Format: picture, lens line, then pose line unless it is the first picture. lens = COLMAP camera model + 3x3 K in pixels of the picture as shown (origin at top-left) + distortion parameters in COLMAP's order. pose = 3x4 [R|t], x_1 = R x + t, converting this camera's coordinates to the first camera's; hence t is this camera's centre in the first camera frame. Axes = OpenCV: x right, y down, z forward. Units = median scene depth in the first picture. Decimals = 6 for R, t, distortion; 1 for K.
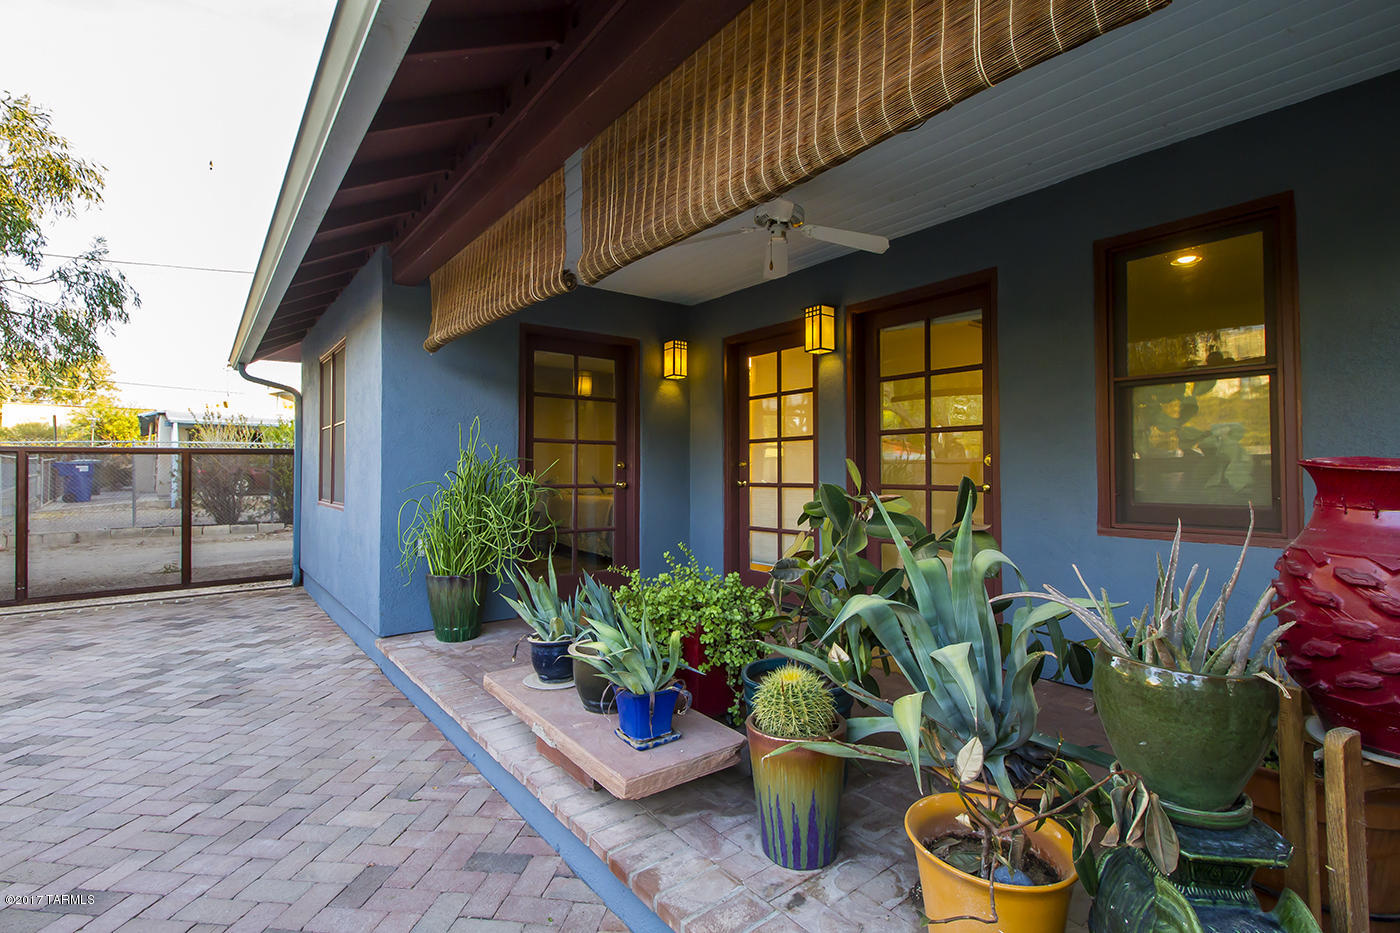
lens RADIAL K [[650.7, 0, 703.4], [0, 650.7, 459.6], [0, 0, 1]] dist [0.001040, -0.000167]
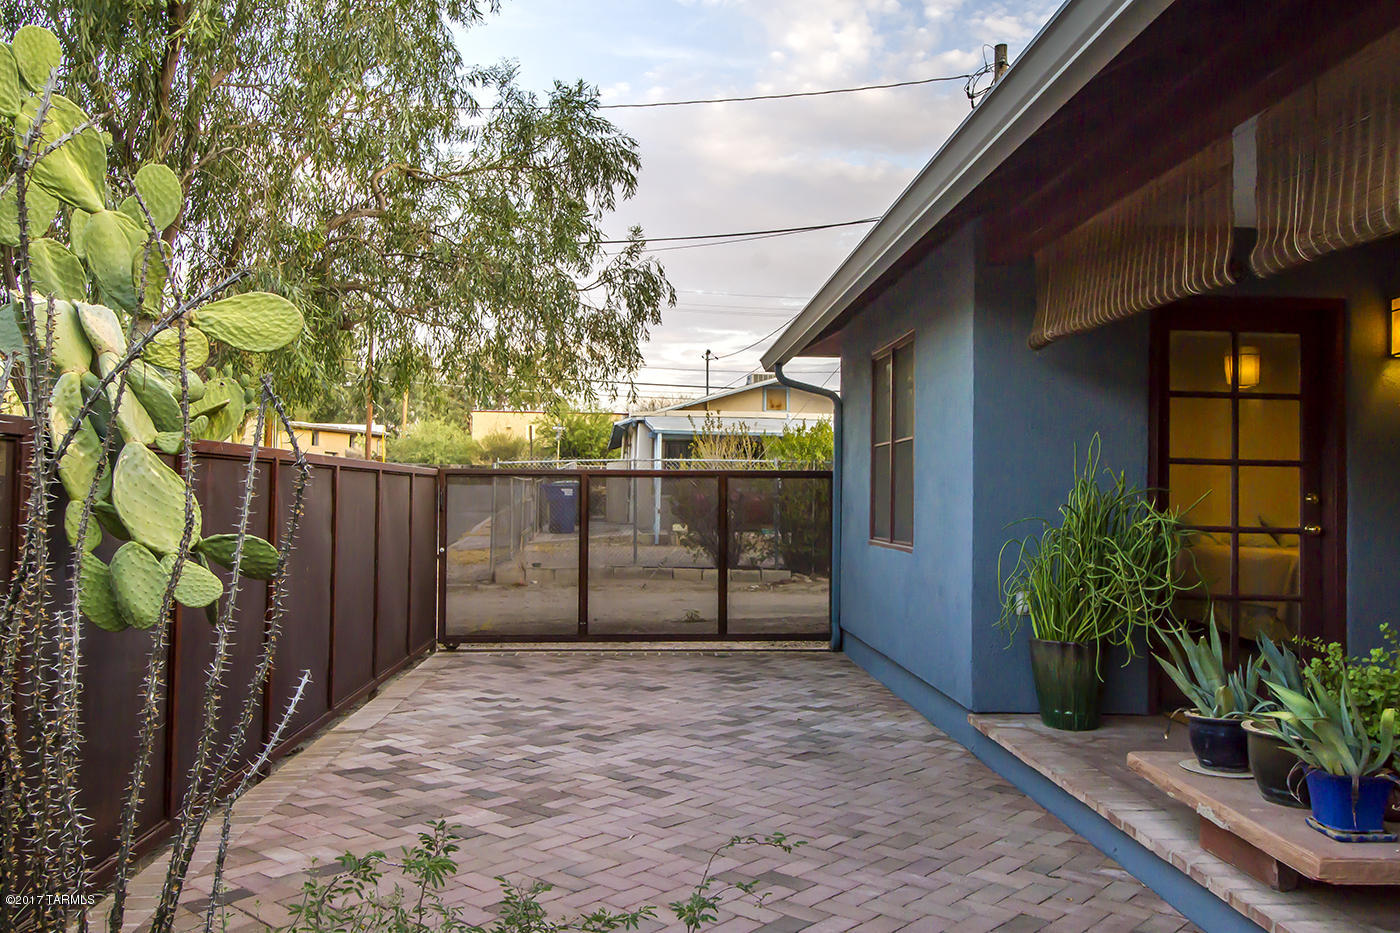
lens RADIAL K [[1161.1, 0, 702.7], [0, 1161.1, 454.8], [0, 0, 1]] dist [0.013649, -0.007963]
pose [[0.820556, -0.008286, -0.571506, 0.047781], [-0.005089, 0.999749, -0.021801, -0.008825], [0.571543, 0.020797, 0.820308, -0.369879]]
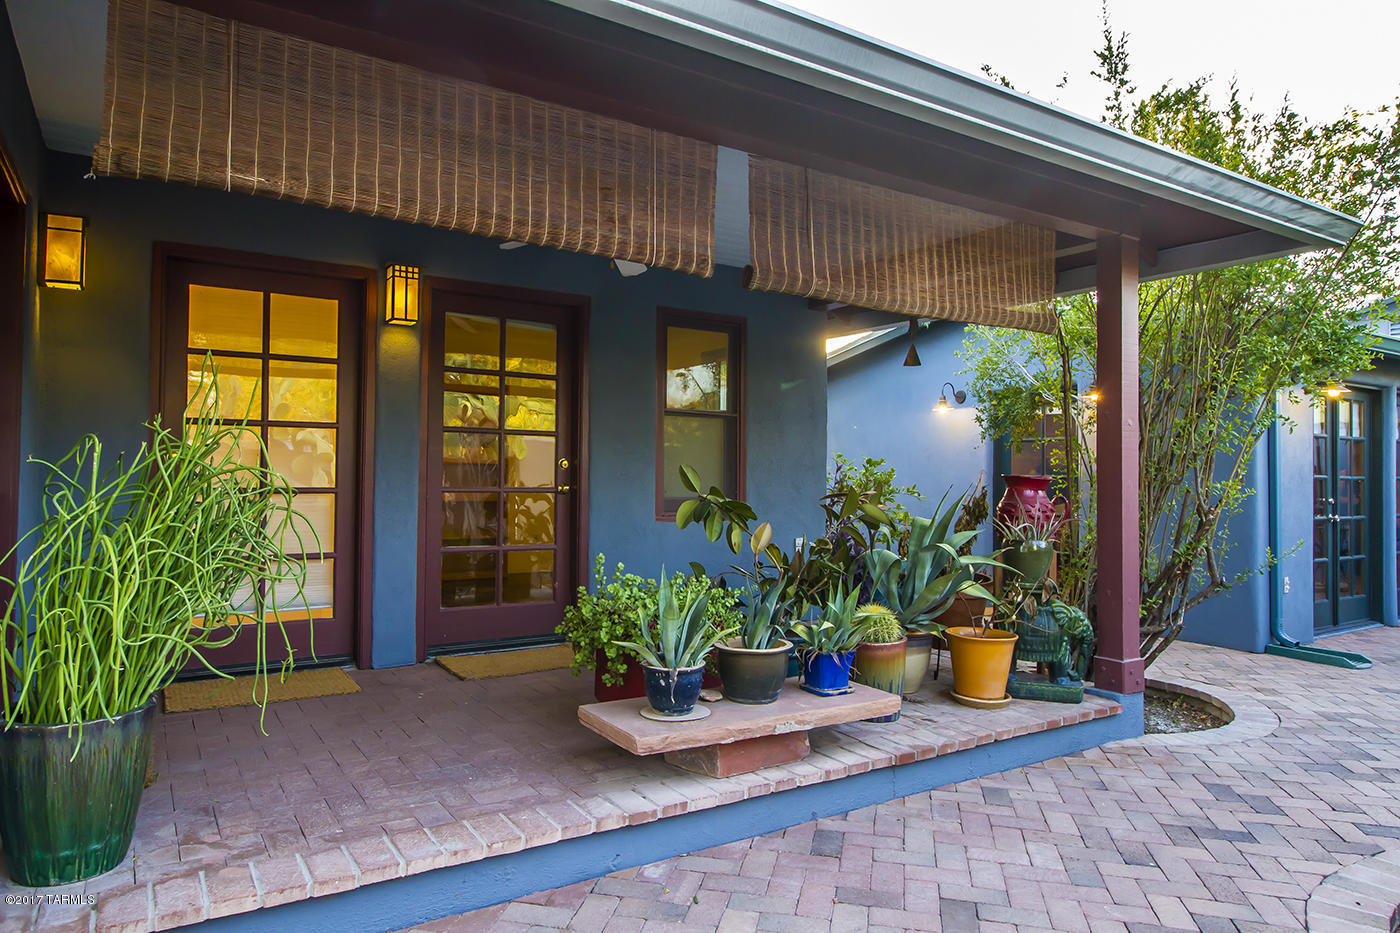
lens RADIAL K [[878.5, 0, 700.0], [0, 878.5, 466.5], [0, 0, 1]] dist [0.004239, 0.000538]
pose [[0.086036, 0.010443, 0.996237, -0.953281], [-0.030632, 0.999500, -0.007832, 0.008948], [-0.995821, -0.029843, 0.086313, 0.588510]]
